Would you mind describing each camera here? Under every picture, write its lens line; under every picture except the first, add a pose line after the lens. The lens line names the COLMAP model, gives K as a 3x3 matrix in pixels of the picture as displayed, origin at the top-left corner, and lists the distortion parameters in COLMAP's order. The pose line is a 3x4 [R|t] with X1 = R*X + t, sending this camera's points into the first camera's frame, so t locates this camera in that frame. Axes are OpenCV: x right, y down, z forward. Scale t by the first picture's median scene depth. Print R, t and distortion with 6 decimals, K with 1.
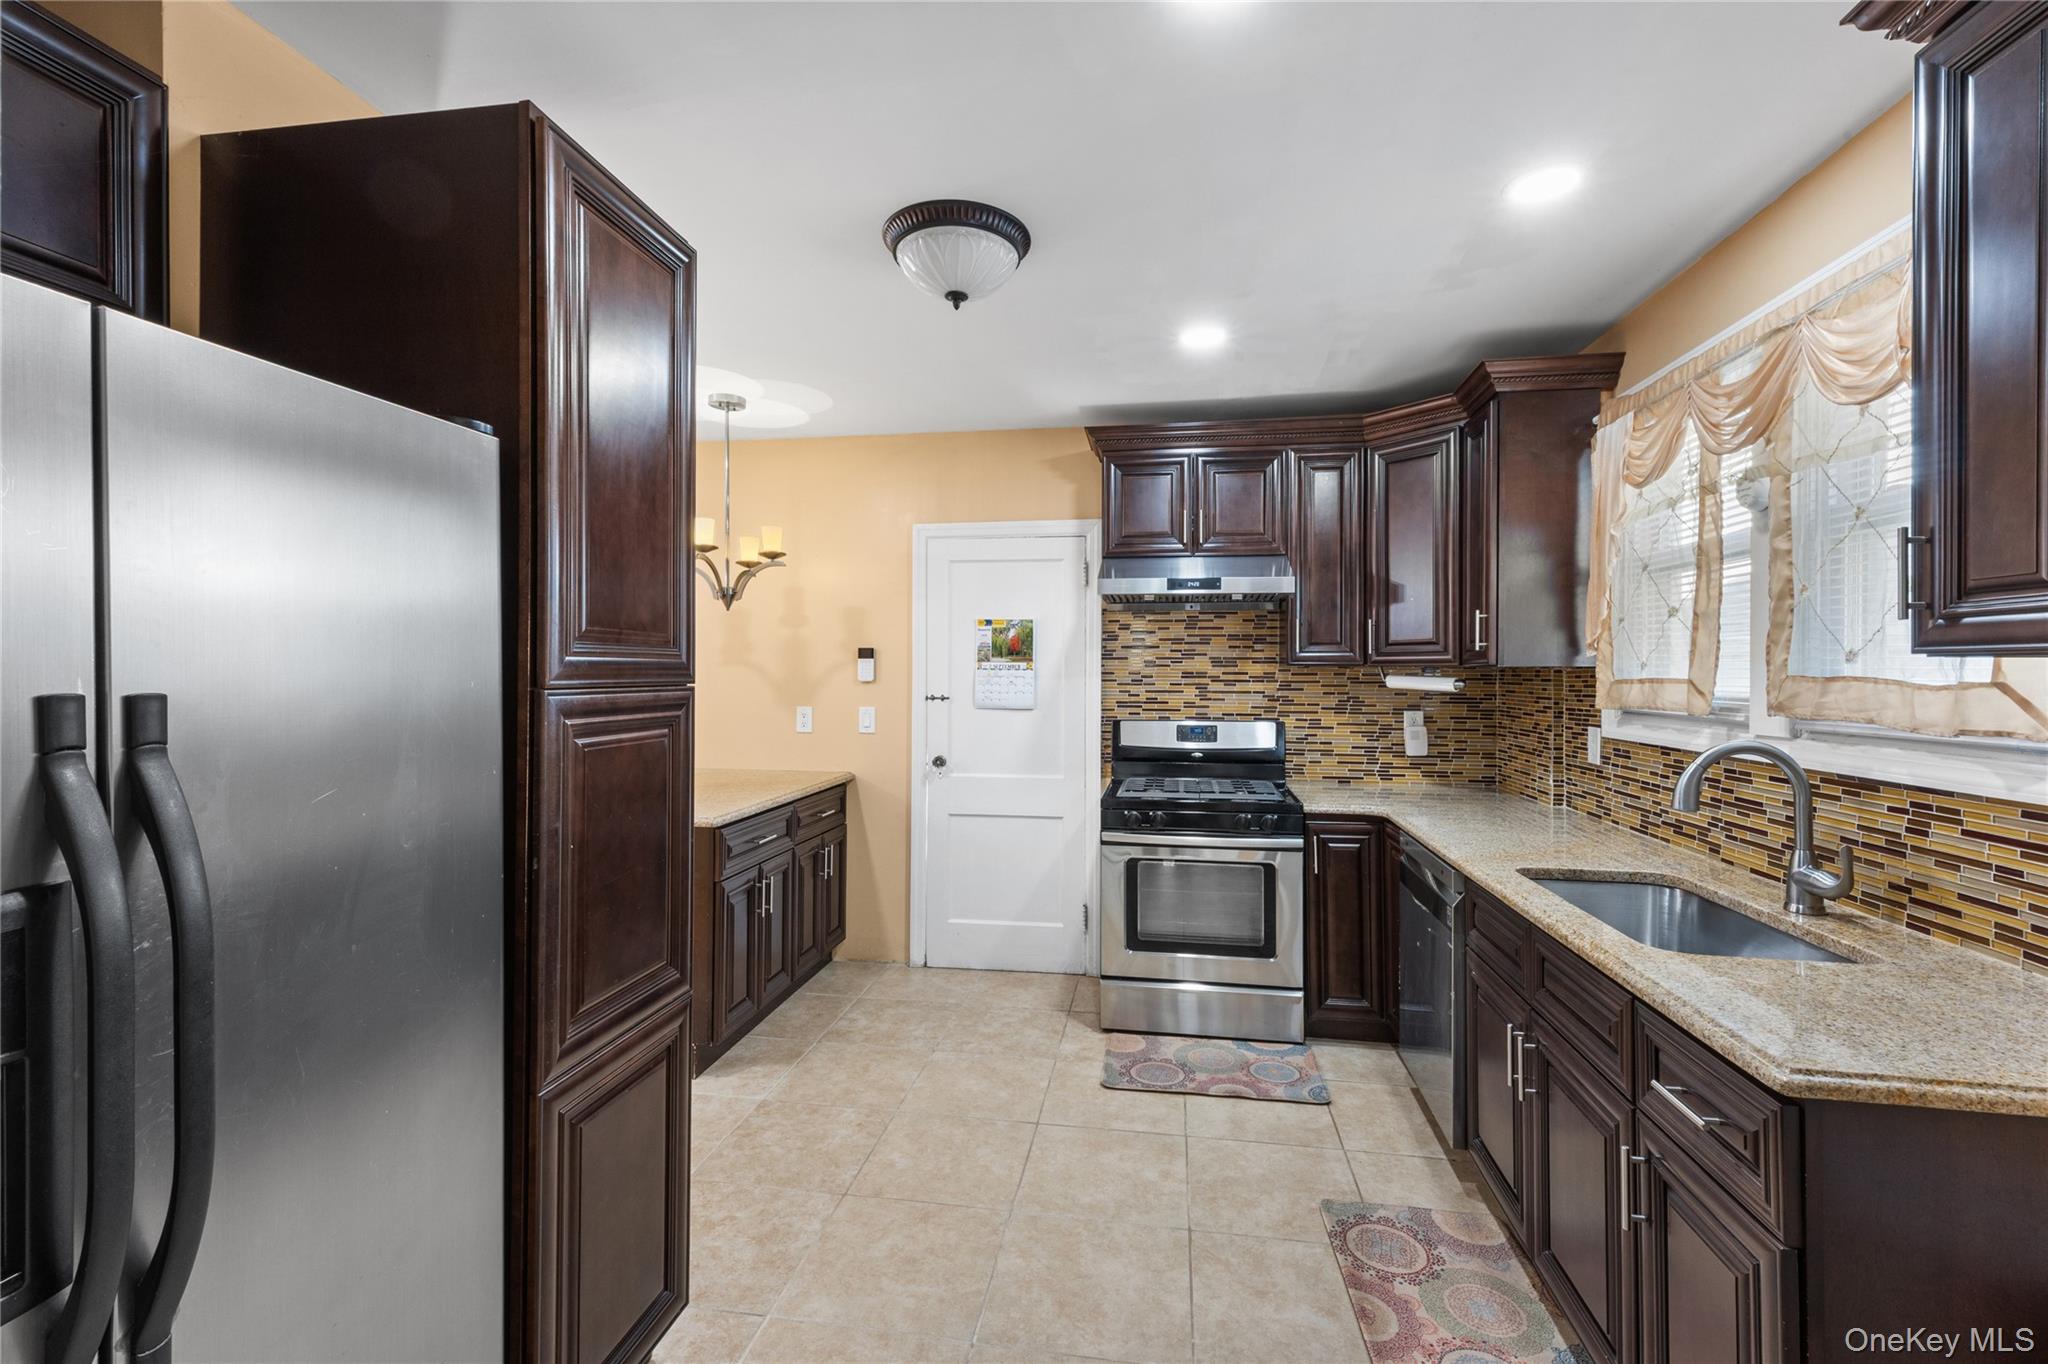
lens RADIAL K [[895.4, 0, 1026.6], [0, 895.4, 670.2], [0, 0, 1]] dist [-0.003090, -0.000212]
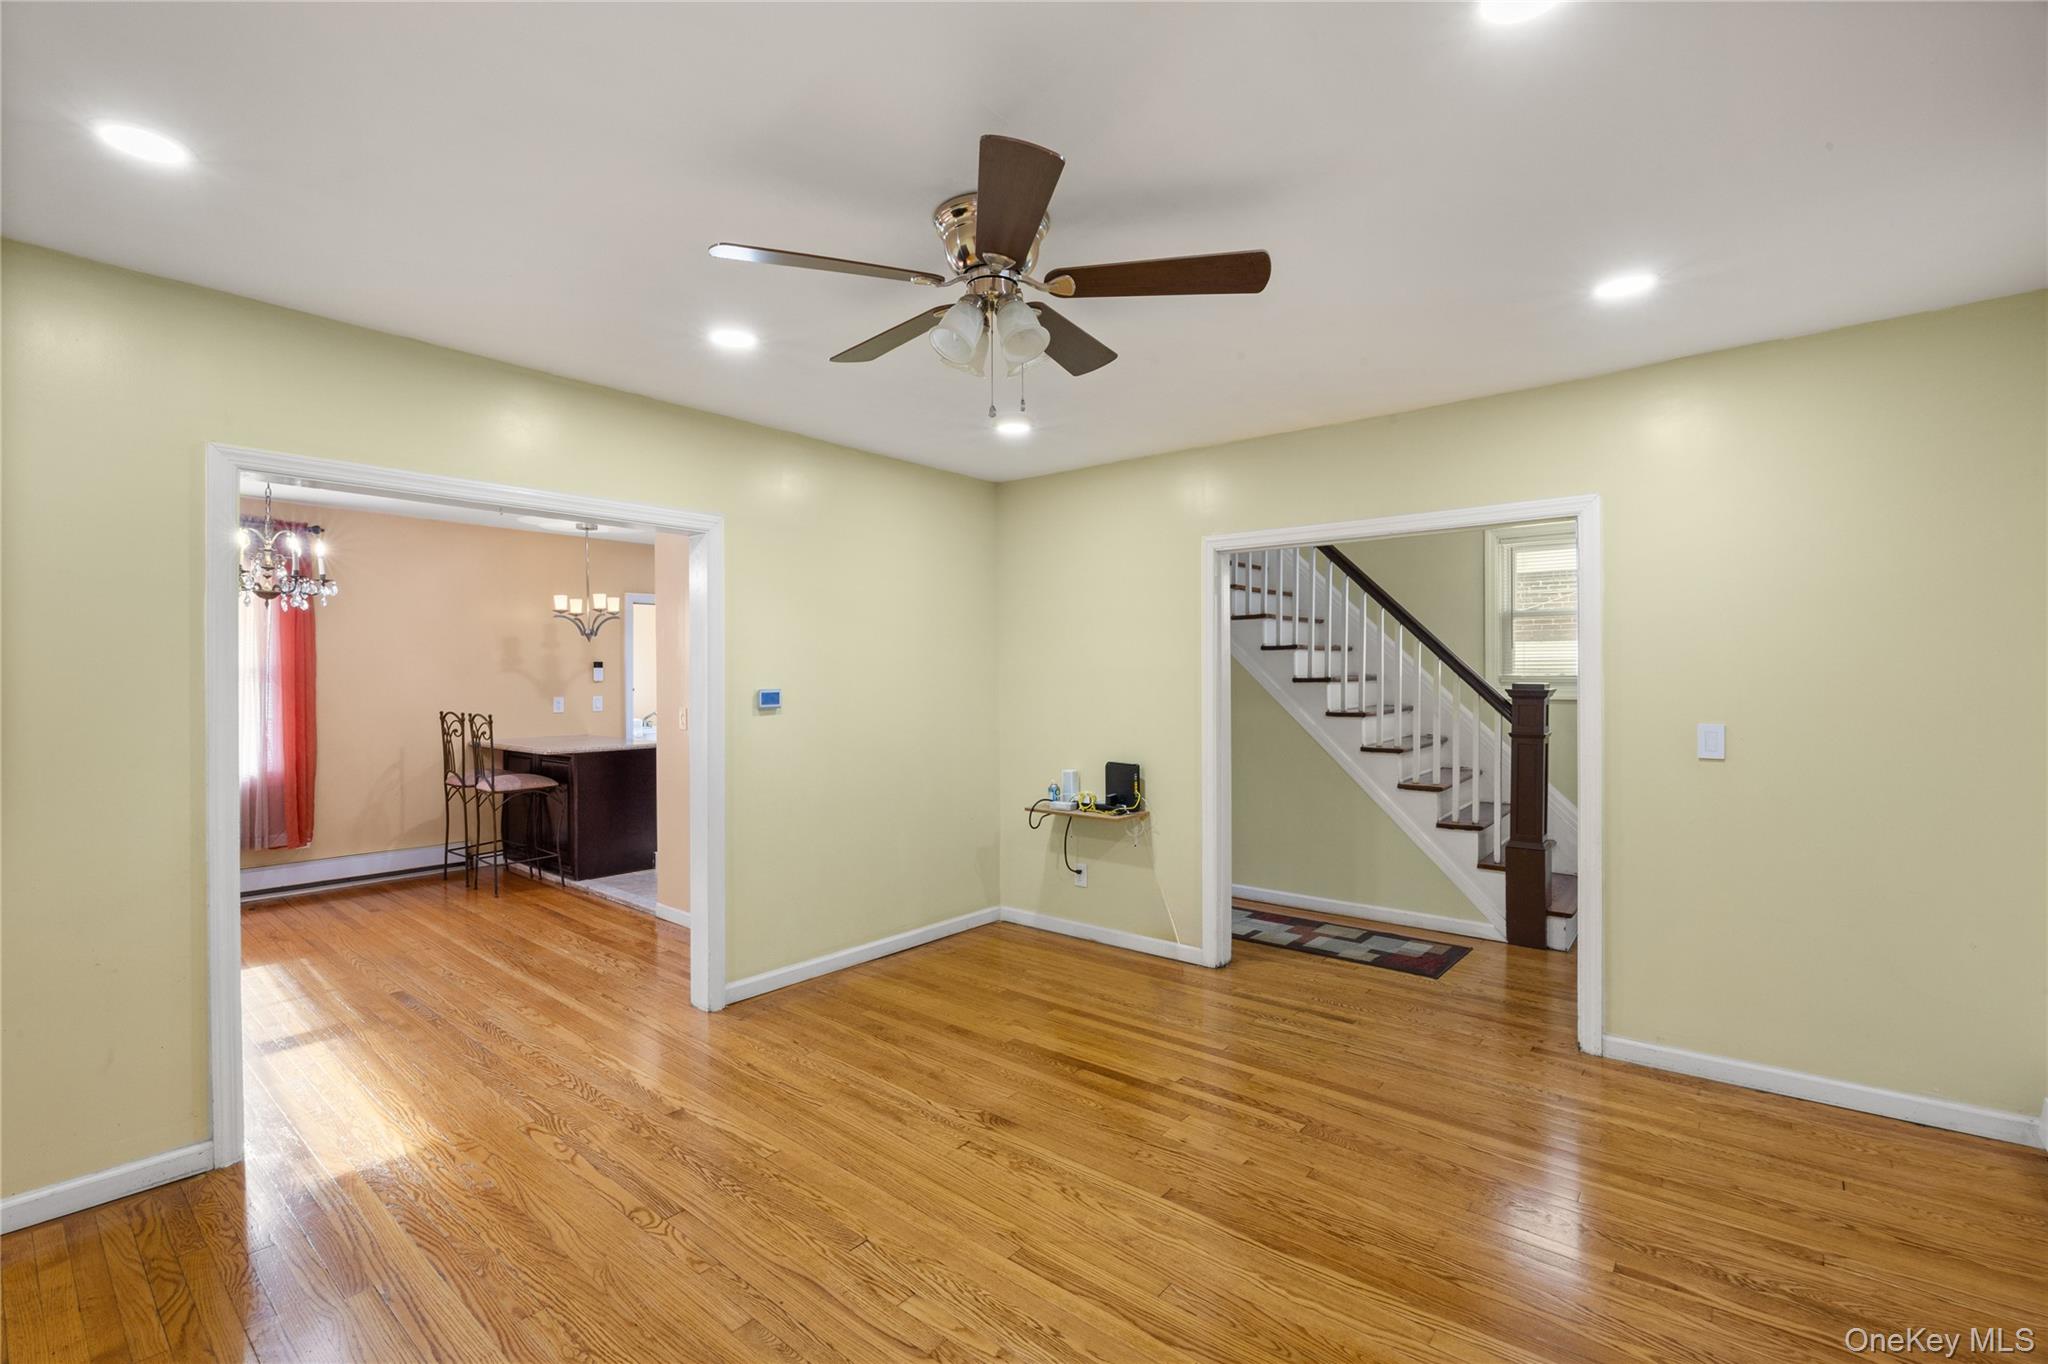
lens RADIAL K [[895.4, 0, 1060.3], [0, 895.4, 684.9], [0, 0, 1]] dist [-0.003090, -0.000212]
pose [[0.486628, -0.020201, 0.873376, -1.247060], [0.002417, 0.999760, 0.021777, -0.015606], [-0.873606, -0.008487, 0.486560, -0.610258]]
